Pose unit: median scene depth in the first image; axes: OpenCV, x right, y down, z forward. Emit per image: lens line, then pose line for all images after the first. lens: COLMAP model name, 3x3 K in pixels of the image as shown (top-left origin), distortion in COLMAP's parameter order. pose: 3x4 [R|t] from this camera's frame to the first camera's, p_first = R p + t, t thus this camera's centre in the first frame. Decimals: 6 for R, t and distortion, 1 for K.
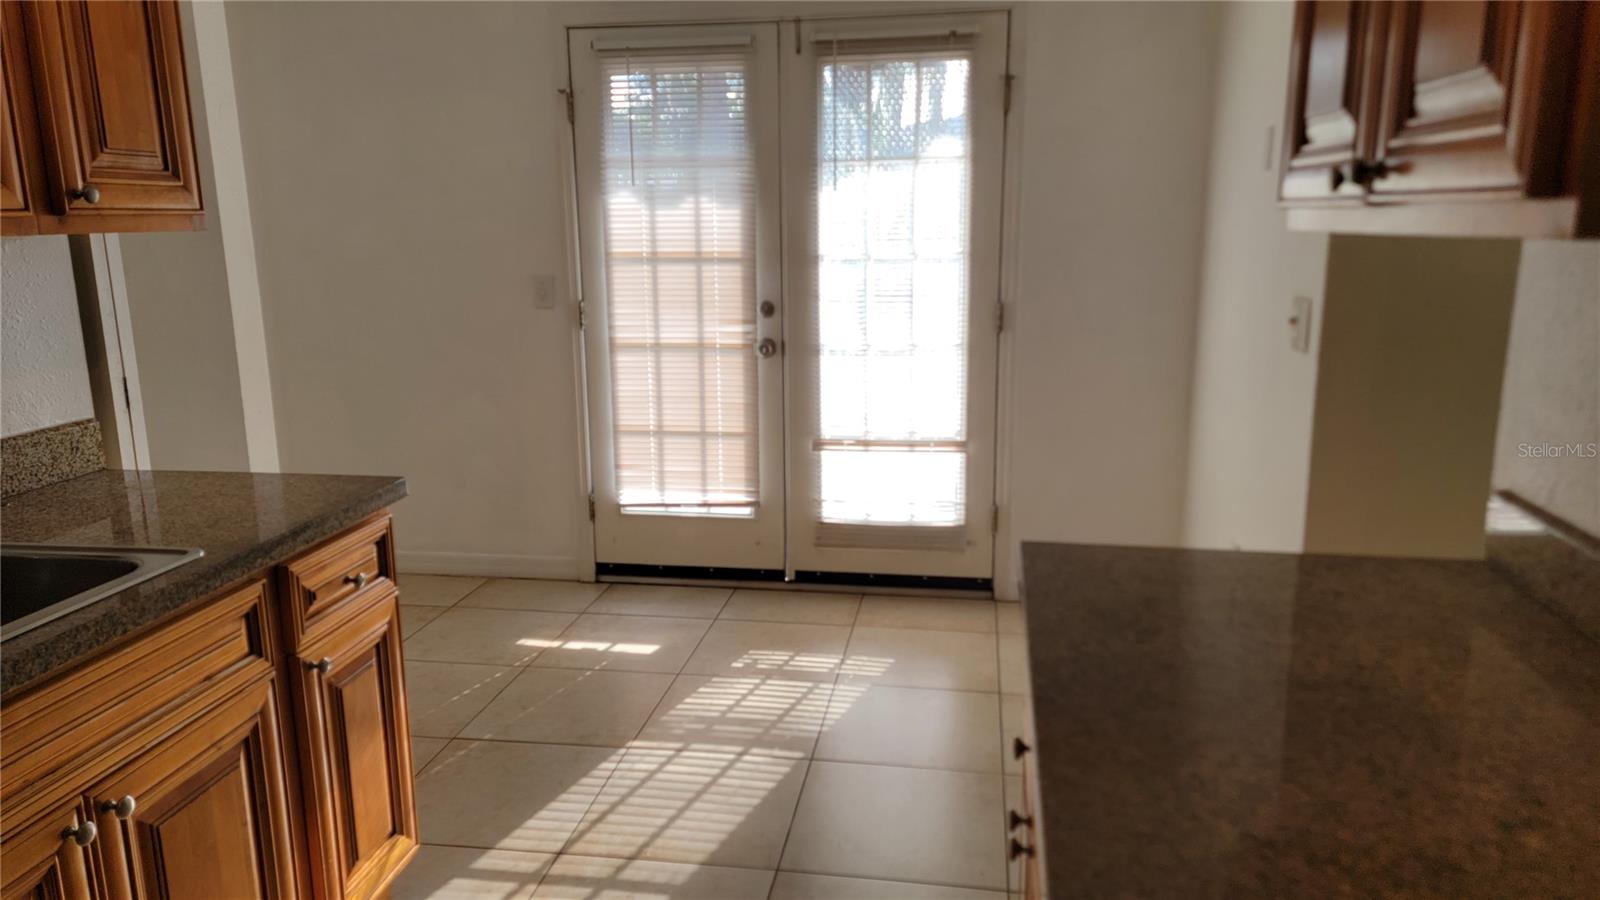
lens RADIAL K [[1108.7, 0, 798.6], [0, 1108.7, 449.0], [0, 0, 1]] dist [0.074673, -0.039129]
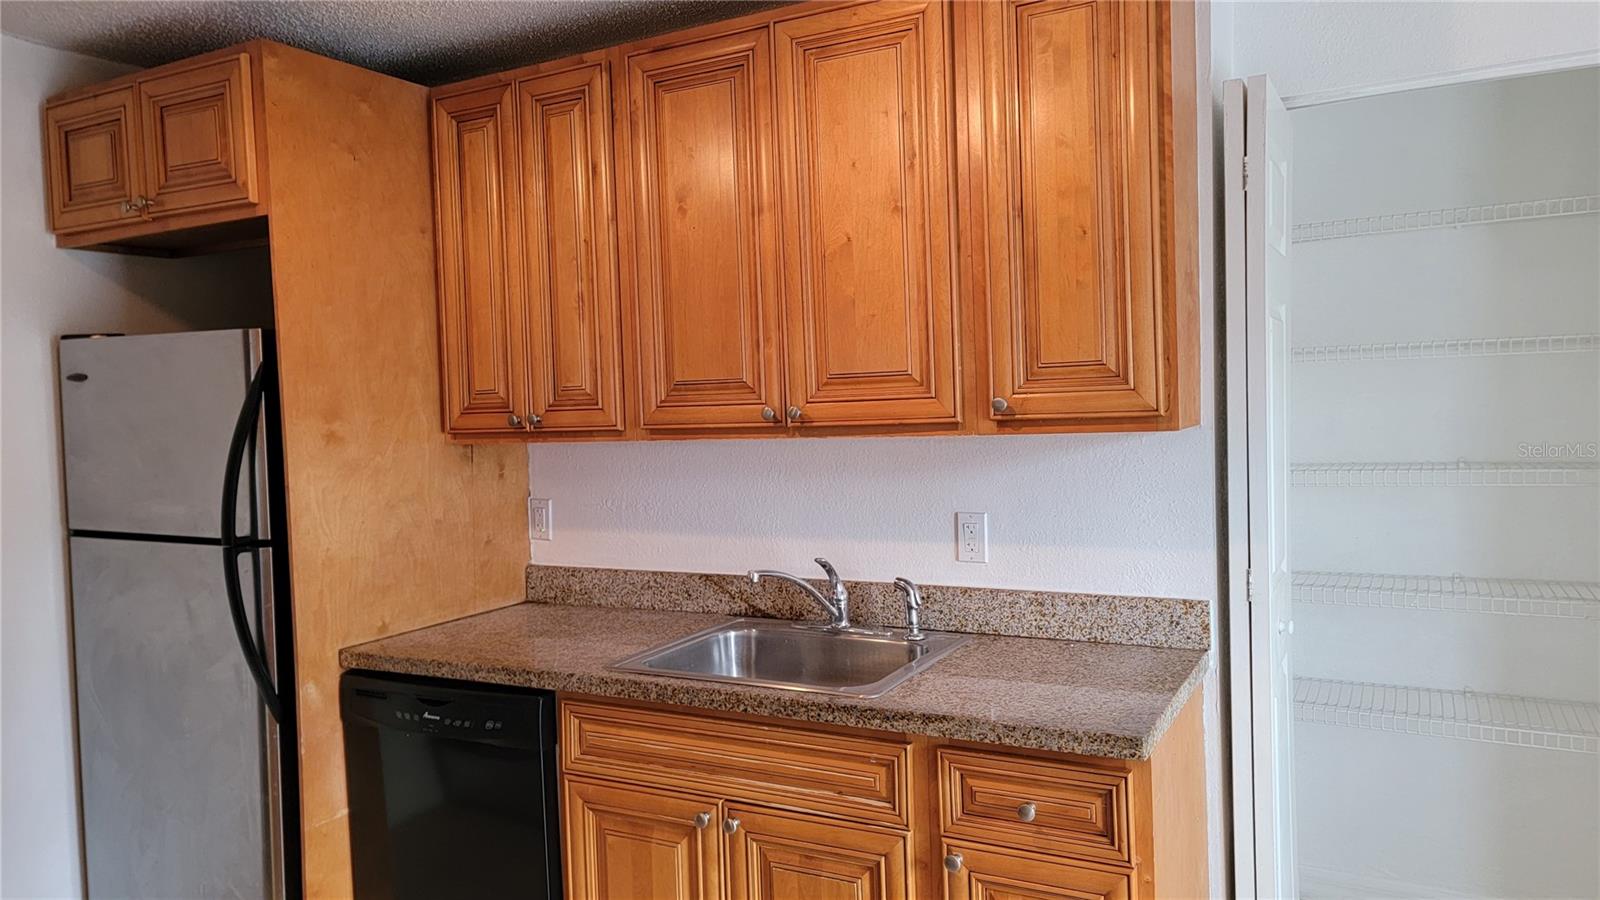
lens RADIAL K [[1108.7, 0, 799.1], [0, 1108.7, 434.9], [0, 0, 1]] dist [0.074673, -0.039129]
pose [[-0.329614, 0.055128, -0.942505, 0.491094], [-0.155124, 0.981564, 0.111663, -0.244551], [0.931284, 0.183011, -0.314986, 0.983051]]
